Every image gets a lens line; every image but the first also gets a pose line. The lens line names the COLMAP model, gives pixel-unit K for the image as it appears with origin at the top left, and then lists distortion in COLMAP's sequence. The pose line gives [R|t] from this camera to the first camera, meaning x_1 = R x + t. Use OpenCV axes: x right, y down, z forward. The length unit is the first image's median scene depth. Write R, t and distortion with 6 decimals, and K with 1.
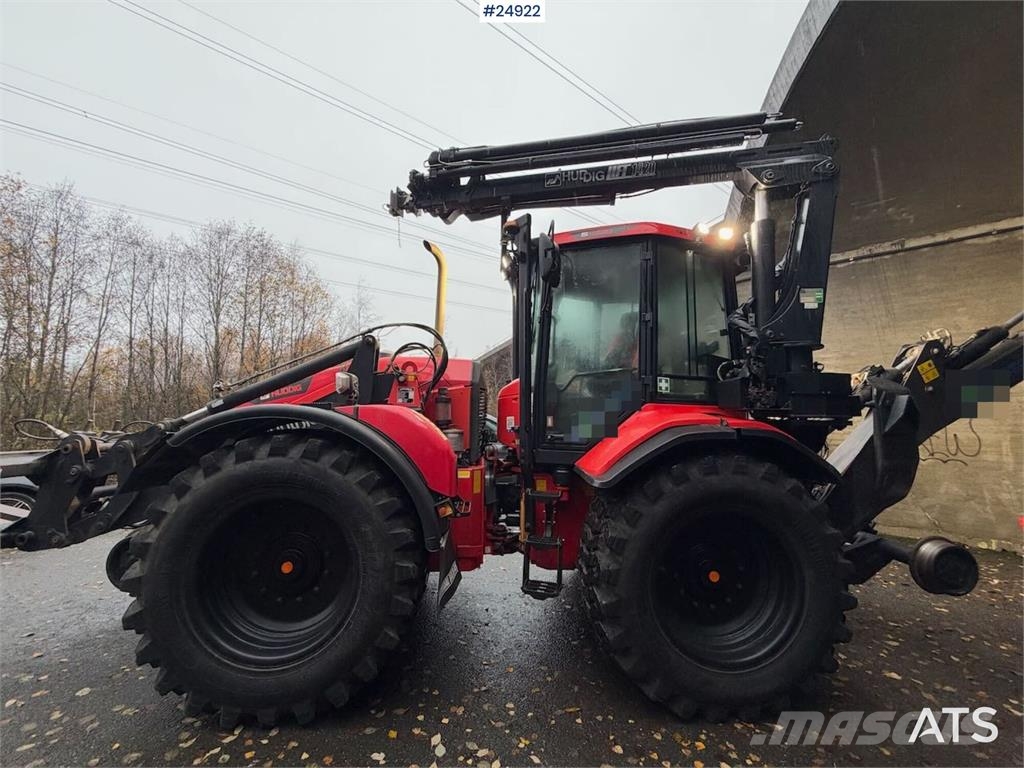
lens RADIAL K [[403.2, 0, 510.5], [0, 403.2, 382.9], [0, 0, 1]] dist [-0.001332, 0.000144]
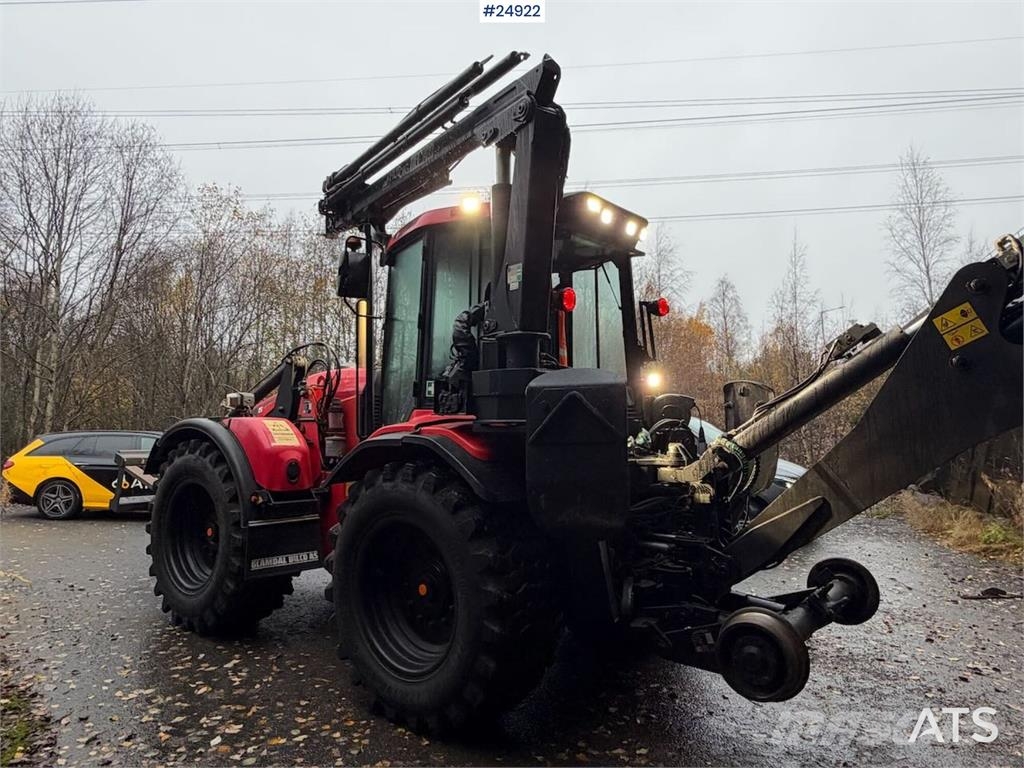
lens RADIAL K [[645.5, 0, 512.0], [0, 645.5, 384.0], [0, 0, 1]] dist [-0.000693, -0.000165]
pose [[0.746637, -0.054190, -0.663020, 1.494490], [0.066255, 0.997779, -0.006939, 0.015497], [0.661924, -0.038747, 0.748569, 0.009988]]
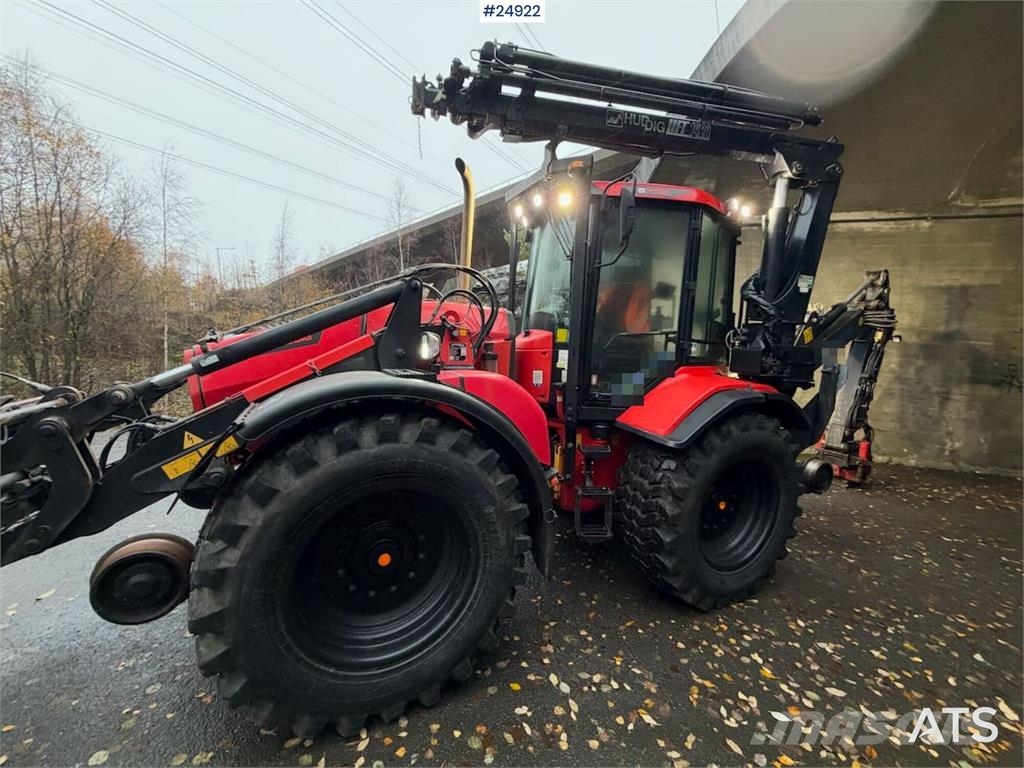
lens RADIAL K [[403.2, 0, 510.5], [0, 403.2, 382.9], [0, 0, 1]] dist [-0.001332, 0.000144]
pose [[0.926495, -0.010336, 0.376164, -0.518642], [-0.067288, 0.978961, 0.192631, -0.086219], [-0.370241, -0.203784, 0.906308, 0.153301]]
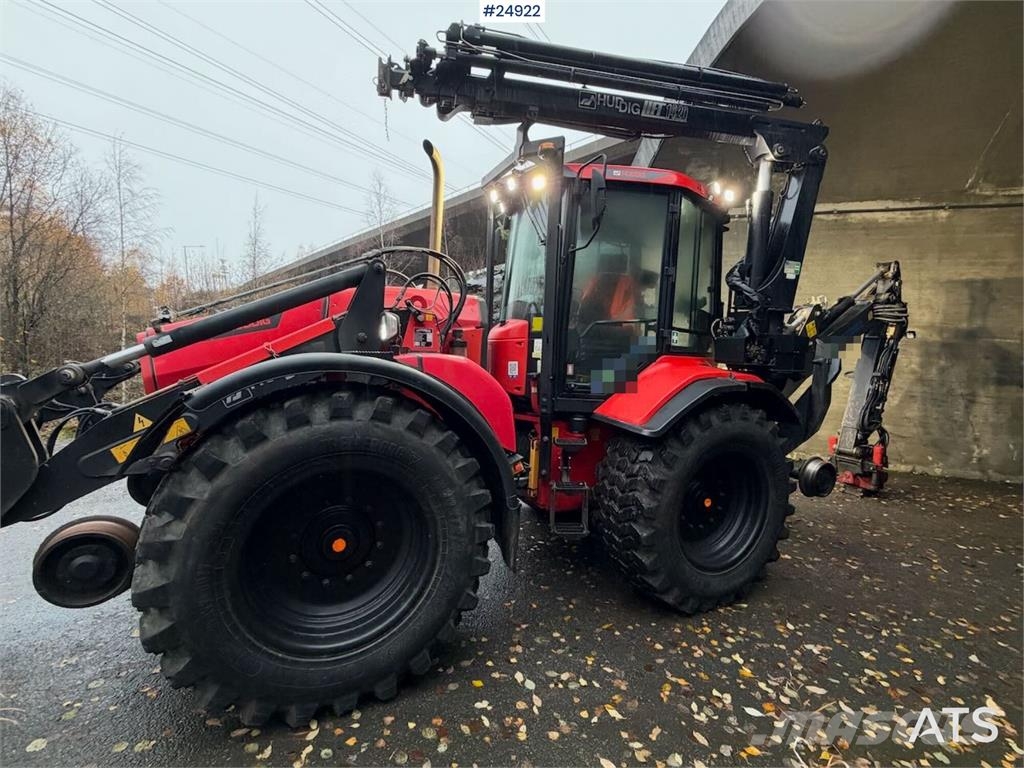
lens RADIAL K [[450.8, 0, 512.2], [0, 450.8, 382.0], [0, 0, 1]] dist [-0.000729, -0.000052]
pose [[0.925165, -0.001509, 0.379562, -0.477879], [-0.065211, 0.984491, 0.162862, -0.047301], [-0.373921, -0.175426, 0.910719, 0.051982]]
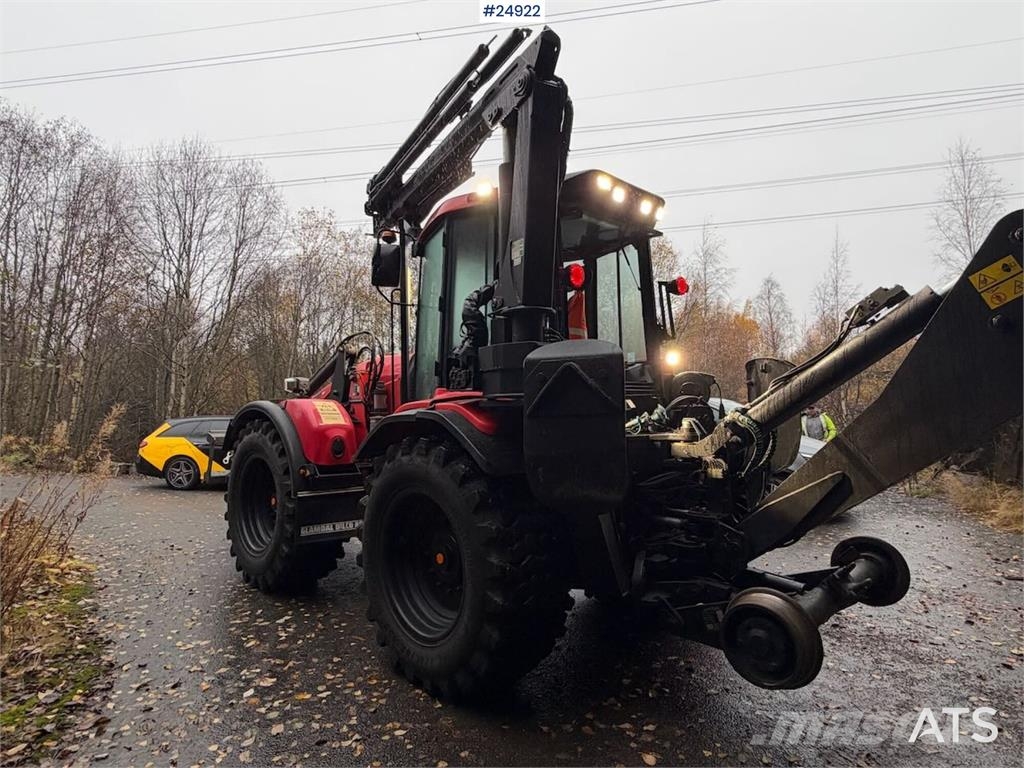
lens RADIAL K [[559.5, 0, 509.5], [0, 559.5, 386.0], [0, 0, 1]] dist [-0.000337, -0.001167]
pose [[0.661519, -0.052310, -0.748102, 1.474354], [0.077823, 0.996967, -0.000895, 0.058838], [0.745880, -0.057628, 0.663583, 0.200937]]
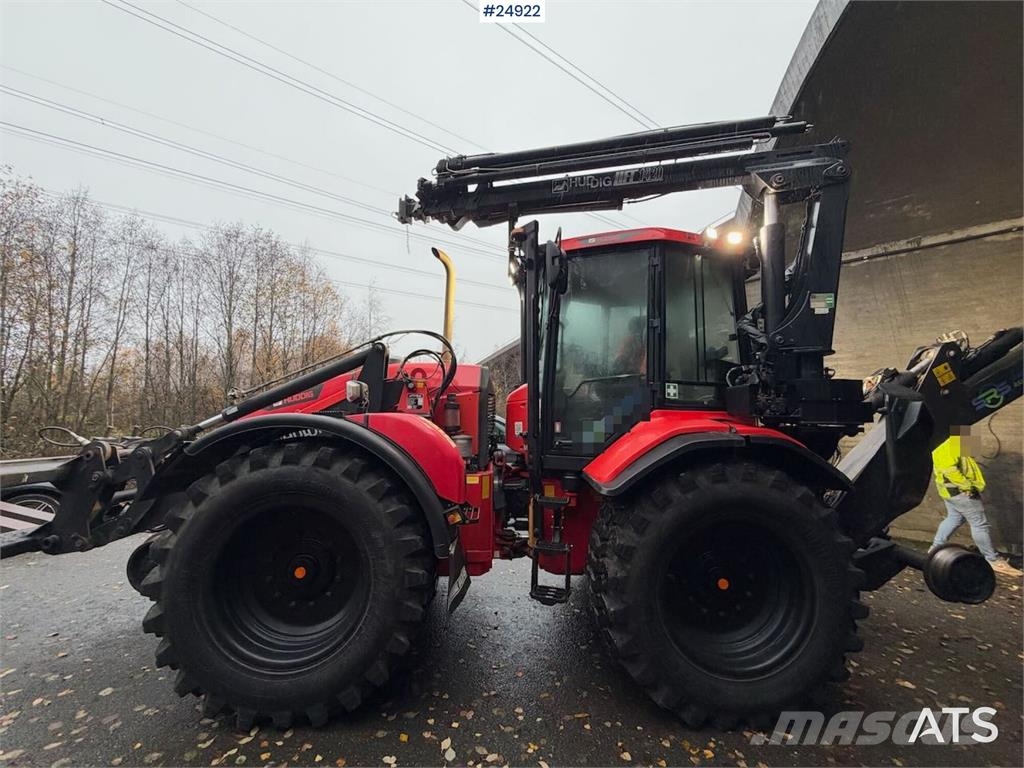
lens RADIAL K [[403.2, 0, 510.5], [0, 403.2, 382.9], [0, 0, 1]] dist [-0.001332, 0.000144]
pose [[0.999748, -0.004003, -0.022093, 0.002630], [0.004075, 0.999987, 0.003213, -0.020196], [0.022080, -0.003302, 0.999751, -0.006949]]
